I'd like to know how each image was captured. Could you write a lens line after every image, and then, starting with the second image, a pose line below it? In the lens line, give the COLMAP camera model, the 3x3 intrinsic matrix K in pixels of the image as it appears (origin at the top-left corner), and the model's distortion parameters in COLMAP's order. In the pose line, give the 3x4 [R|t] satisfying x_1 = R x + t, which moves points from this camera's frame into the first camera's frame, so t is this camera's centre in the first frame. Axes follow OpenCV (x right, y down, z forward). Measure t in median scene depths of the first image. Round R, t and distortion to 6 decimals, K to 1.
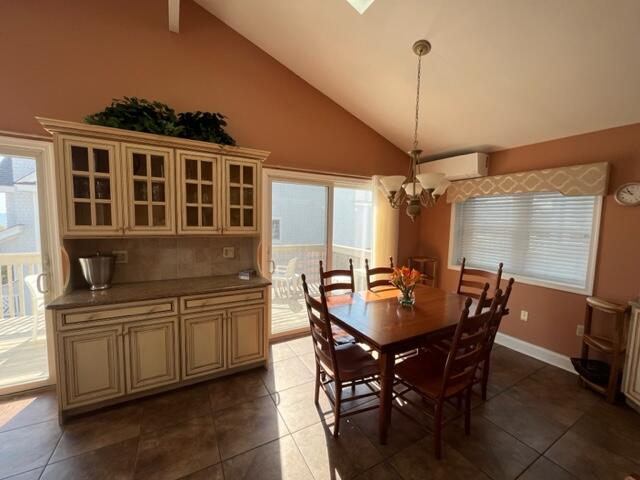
lens RADIAL K [[259.0, 0, 320.0], [0, 259.0, 241.7], [0, 0, 1]] dist [-0.000754, -0.000728]
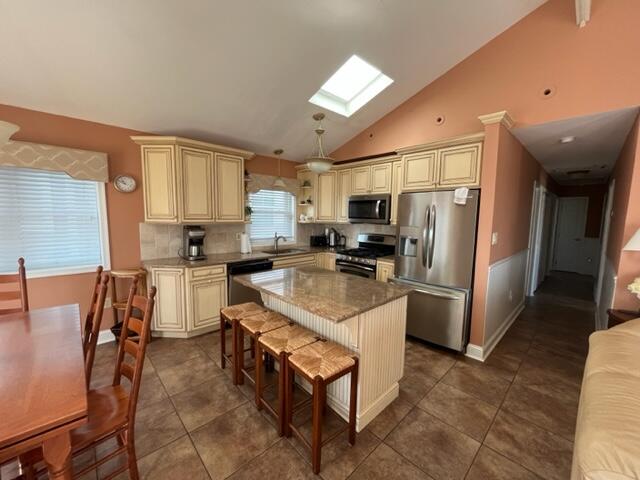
lens RADIAL K [[259.0, 0, 321.0], [0, 259.0, 240.1], [0, 0, 1]] dist [-0.000754, -0.000728]
pose [[-0.253404, -0.122343, 0.959593, -0.294949], [0.059183, 0.988151, 0.141613, -0.031593], [-0.965548, 0.092677, -0.243161, 0.386169]]
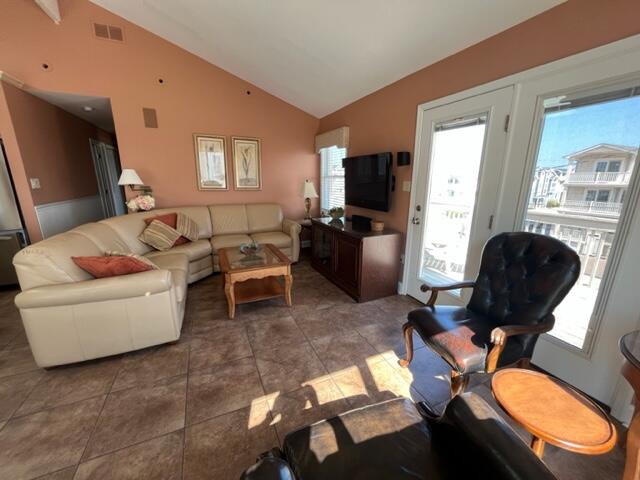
lens RADIAL K [[259.0, 0, 321.0], [0, 259.0, 241.2], [0, 0, 1]] dist [-0.000754, -0.000728]
pose [[-0.996075, -0.050260, 0.072864, -1.038973], [-0.024228, 0.946534, 0.321693, -0.021439], [-0.085137, 0.318665, -0.944036, 0.643438]]
